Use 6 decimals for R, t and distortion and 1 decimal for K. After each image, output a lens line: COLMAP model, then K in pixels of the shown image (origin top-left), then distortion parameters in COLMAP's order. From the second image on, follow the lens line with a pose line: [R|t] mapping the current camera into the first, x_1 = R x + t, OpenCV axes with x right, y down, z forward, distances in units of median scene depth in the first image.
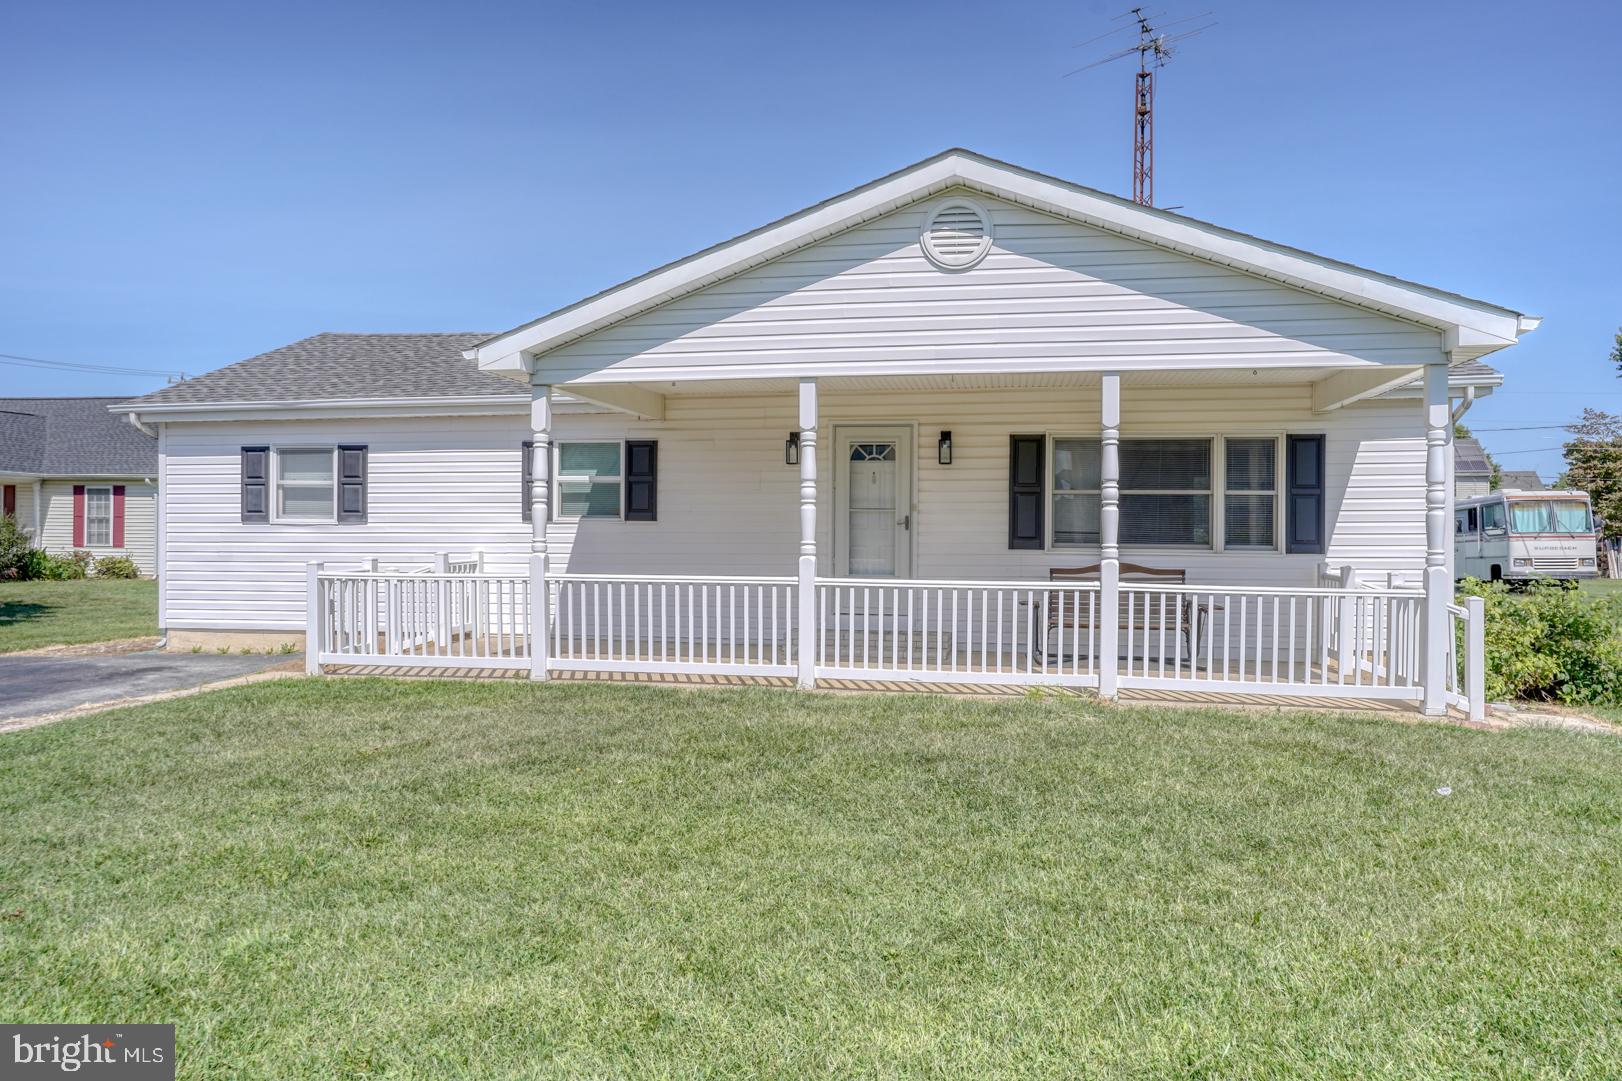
lens RADIAL K [[1128.5, 0, 808.3], [0, 1128.5, 544.5], [0, 0, 1]] dist [-0.043326, -0.001303]
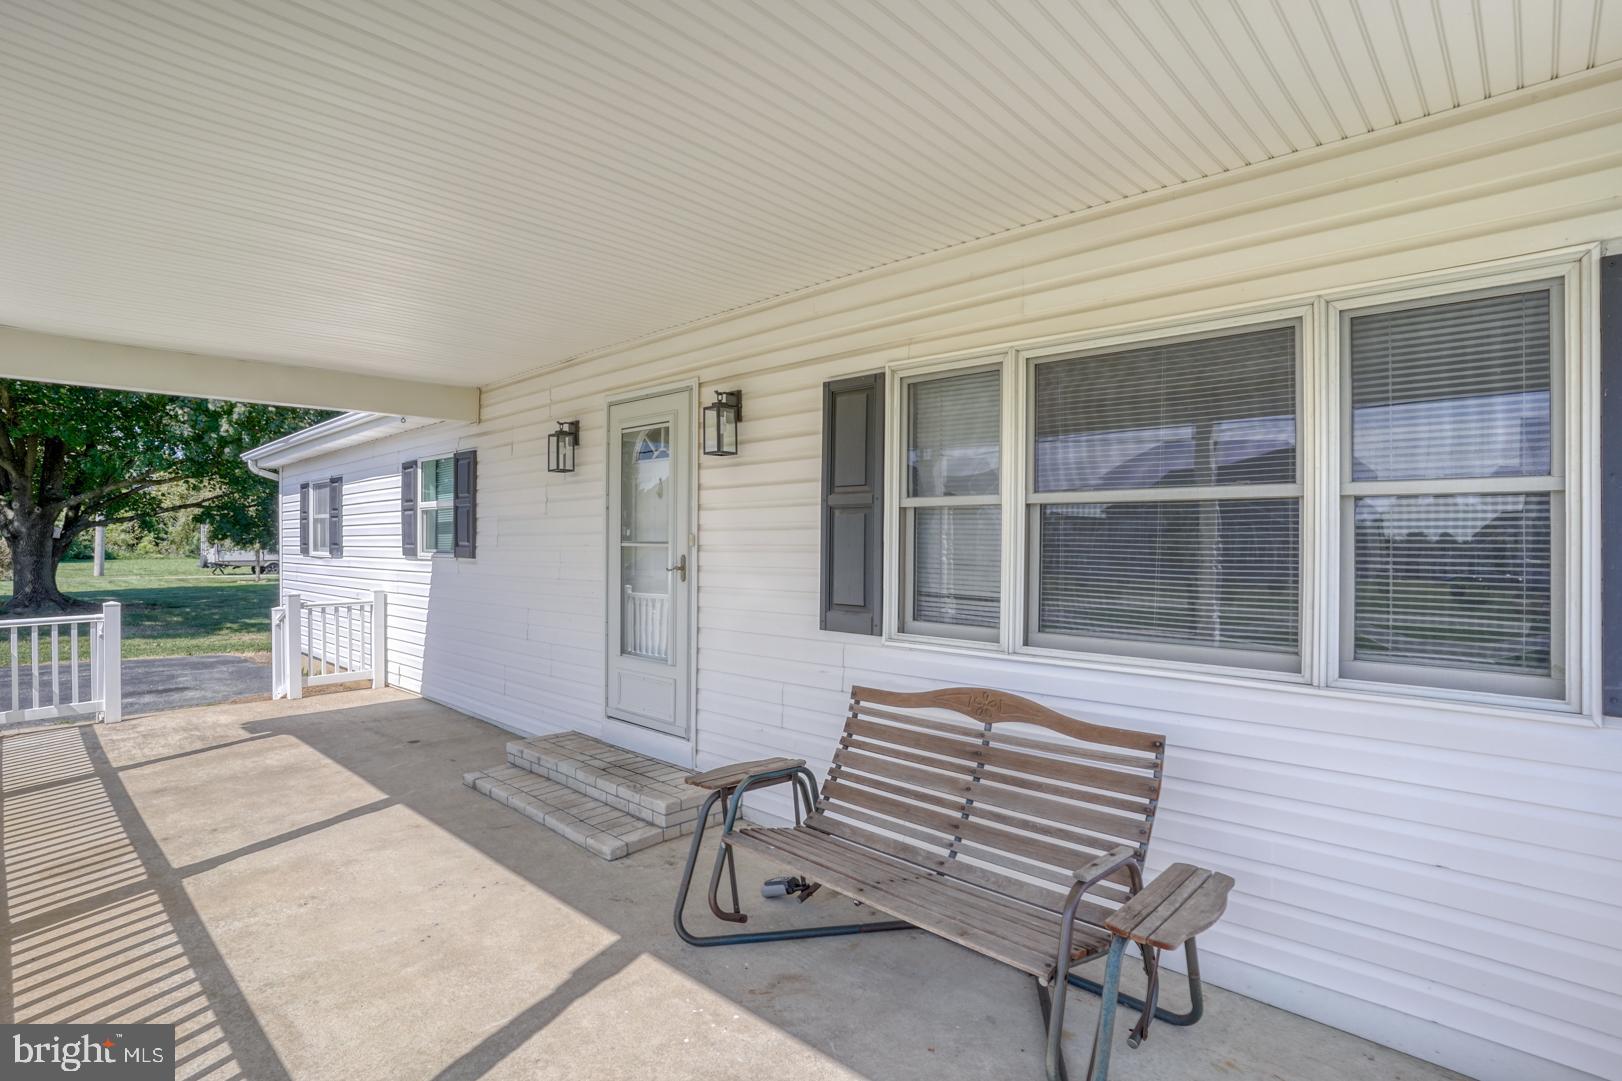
lens RADIAL K [[815.6, 0, 810.7], [0, 815.6, 528.3], [0, 0, 1]] dist [-0.055568, 0.002276]
pose [[0.835709, -0.015061, -0.548966, 0.350777], [0.001751, 0.999692, -0.024760, -0.028464], [0.549169, 0.019731, 0.835478, 0.700113]]
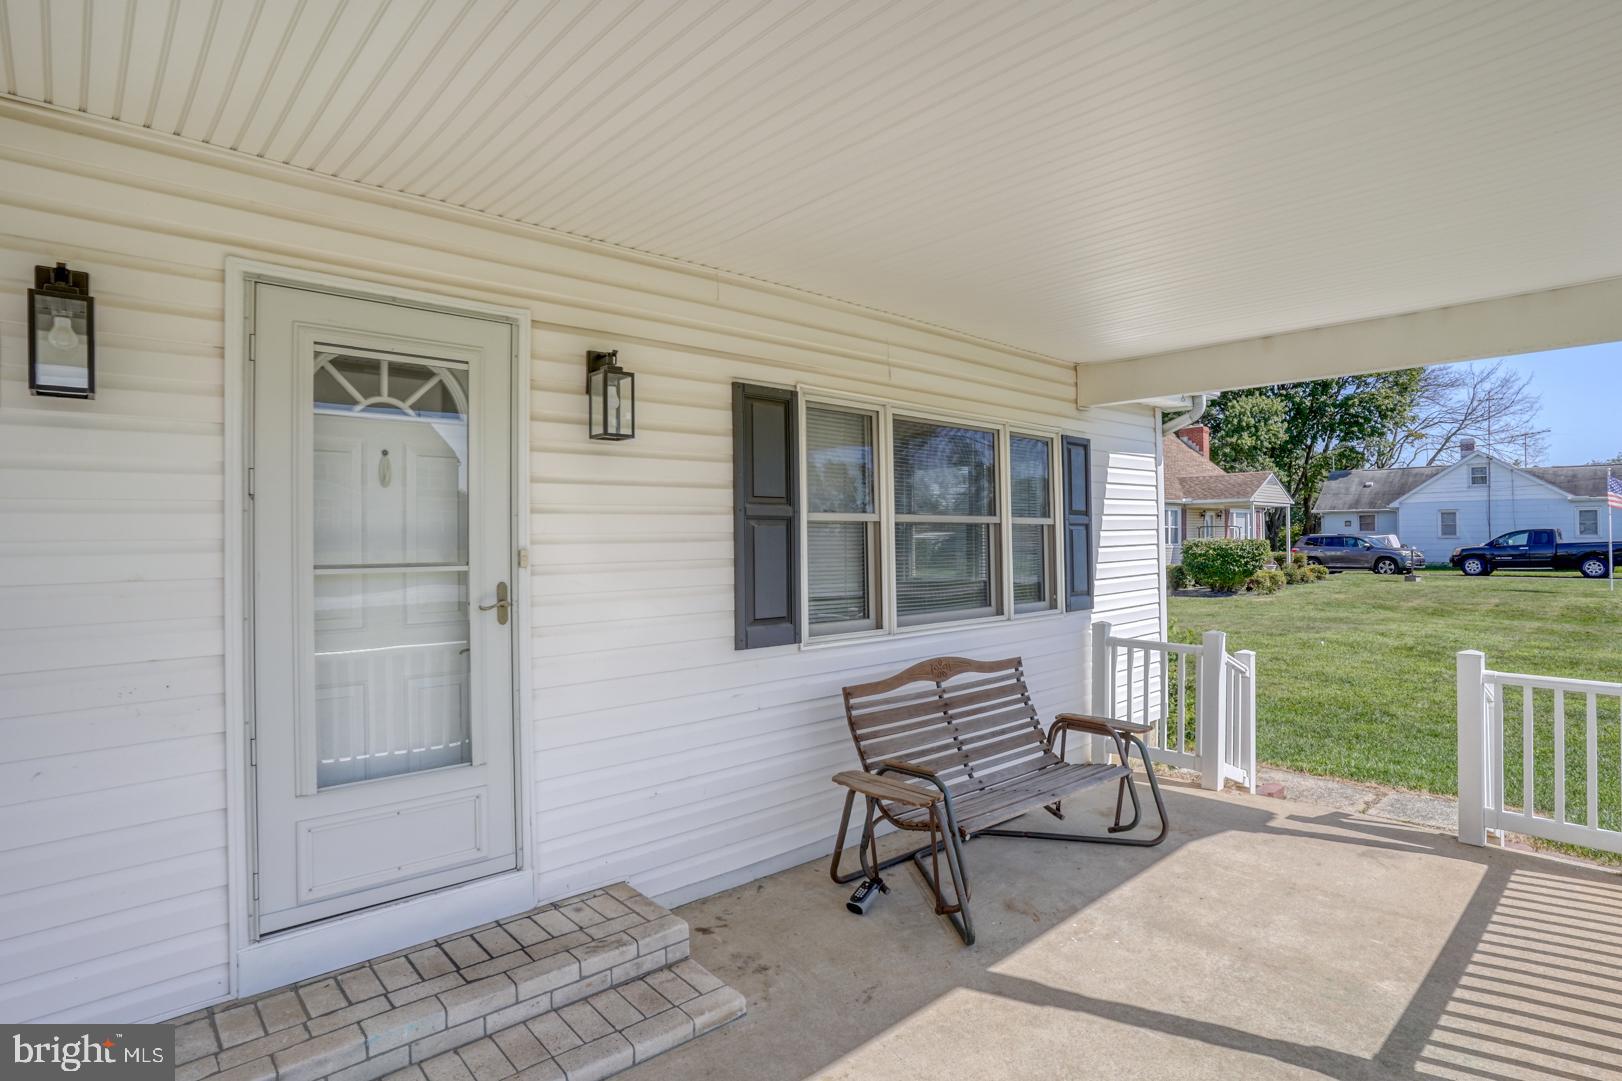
lens RADIAL K [[815.6, 0, 806.2], [0, 815.6, 538.9], [0, 0, 1]] dist [-0.055568, 0.002276]
pose [[0.612776, -0.012314, 0.790160, -0.049394], [0.023238, 0.999727, -0.002441, -0.035711], [-0.789915, 0.019857, 0.612895, 0.771945]]
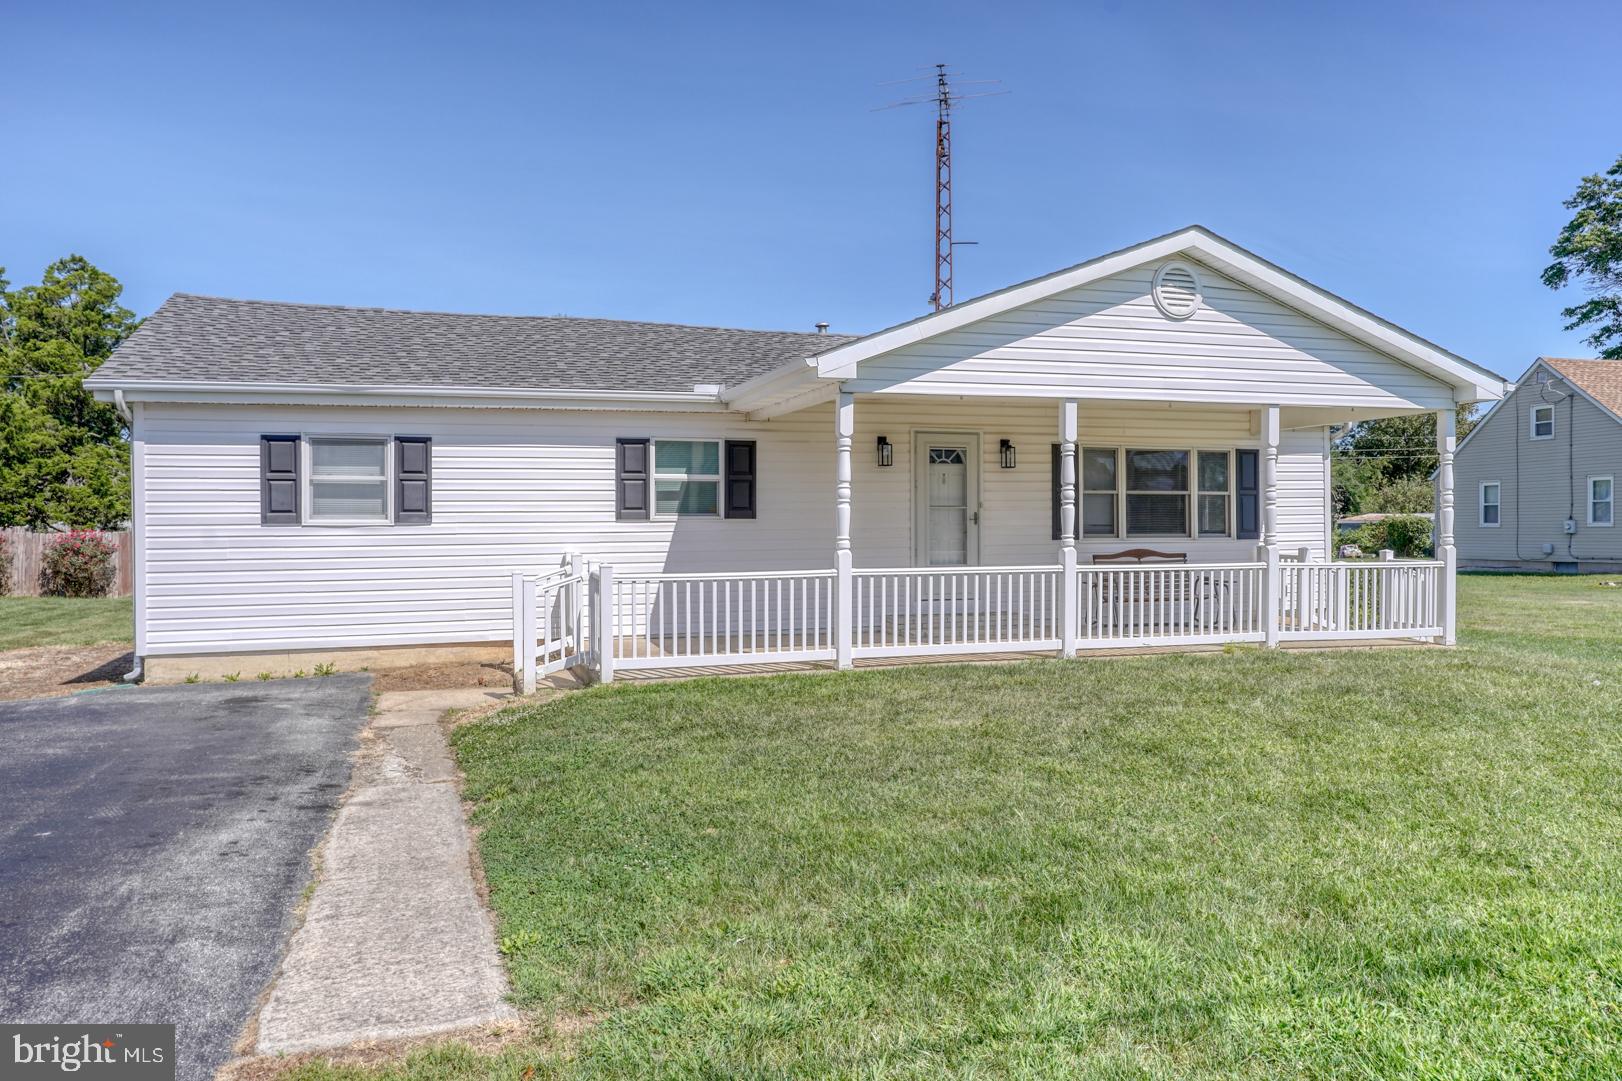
lens RADIAL K [[1138.5, 0, 816.1], [0, 1138.5, 544.0], [0, 0, 1]] dist [-0.030324, -0.000082]
pose [[0.881661, -0.020467, 0.471440, -0.600791], [0.015115, 0.999771, 0.015137, -0.012920], [-0.471642, -0.006220, 0.881768, 0.051406]]
